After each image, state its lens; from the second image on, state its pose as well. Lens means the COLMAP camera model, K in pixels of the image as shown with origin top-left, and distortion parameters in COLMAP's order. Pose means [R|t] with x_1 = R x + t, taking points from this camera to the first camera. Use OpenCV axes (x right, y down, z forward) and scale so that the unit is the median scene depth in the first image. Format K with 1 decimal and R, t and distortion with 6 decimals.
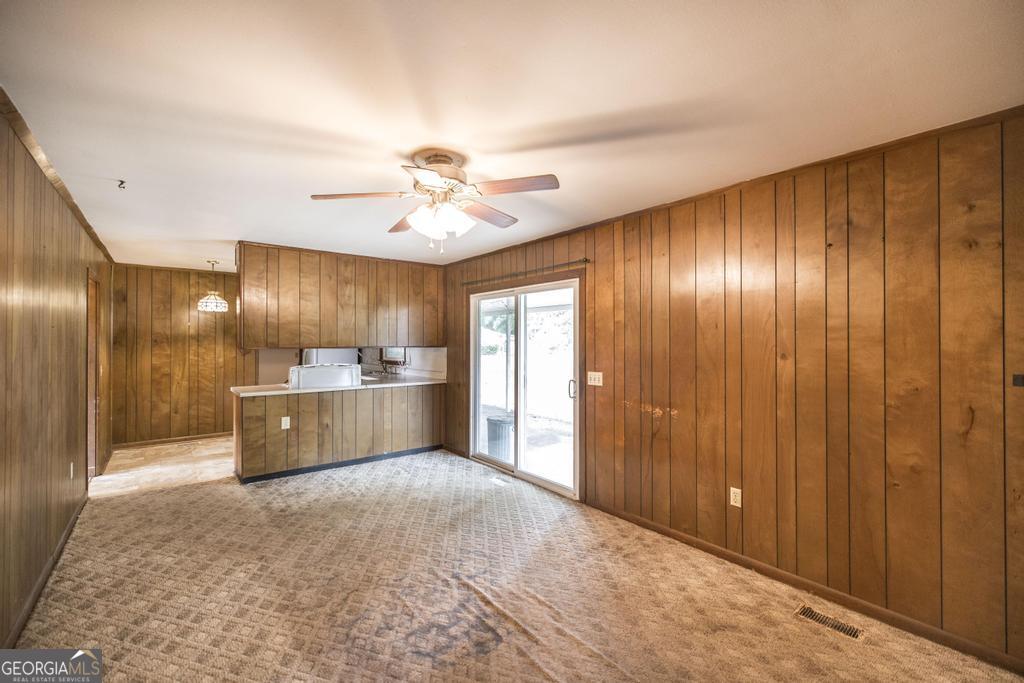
lens RADIAL K [[441.7, 0, 526.8], [0, 441.7, 340.4], [0, 0, 1]] dist [0.001848, -0.000032]
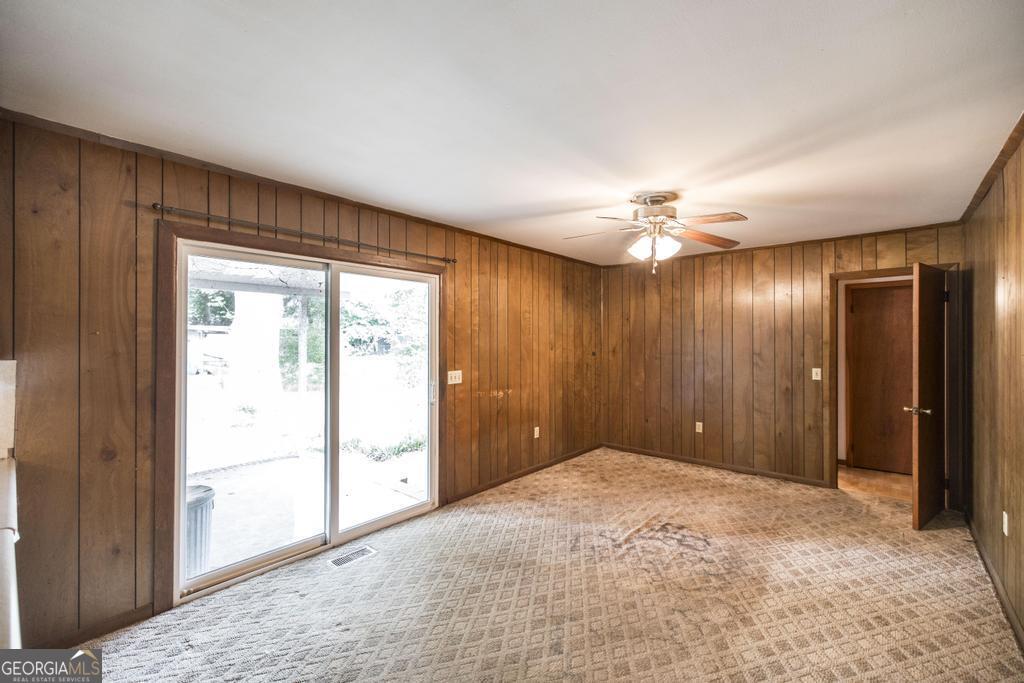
lens RADIAL K [[434.0, 0, 511.0], [0, 434.0, 338.4], [0, 0, 1]] dist [0.000170, 0.000239]
pose [[-0.173488, -0.000658, 0.984836, -0.990747], [-0.005170, 0.999987, -0.000243, -0.005560], [-0.984822, -0.005134, -0.173489, 1.189648]]
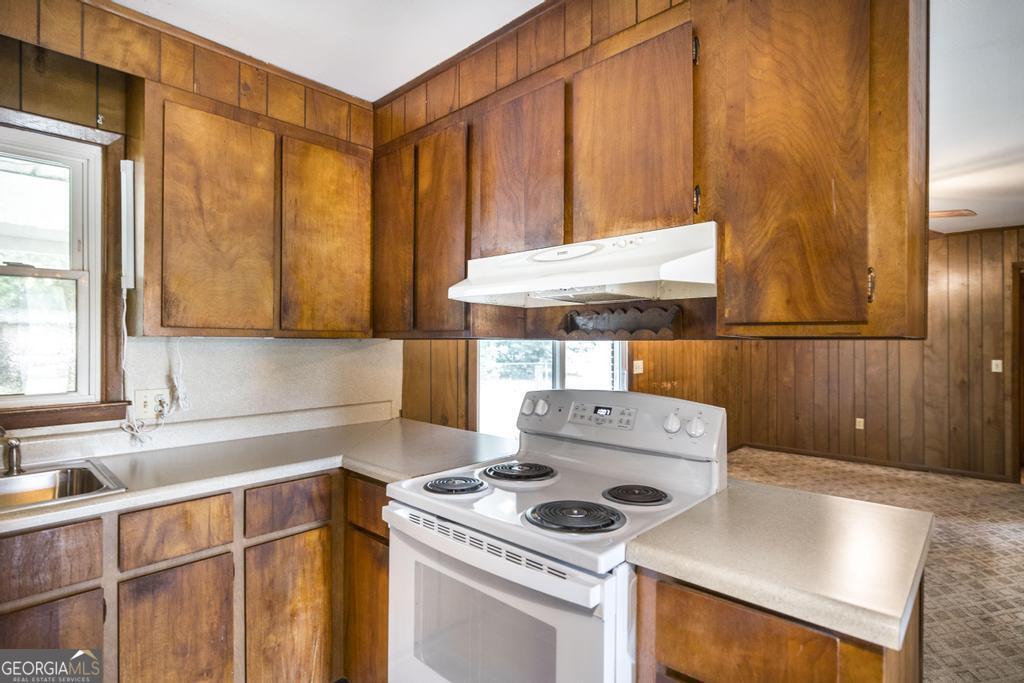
lens RADIAL K [[524.6, 0, 514.1], [0, 524.6, 339.6], [0, 0, 1]] dist [0.000637, -0.000250]
pose [[-0.137439, -0.000263, 0.990510, -1.188030], [-0.004692, 0.999989, -0.000386, 0.027048], [-0.990499, -0.004700, -0.137439, 1.665093]]
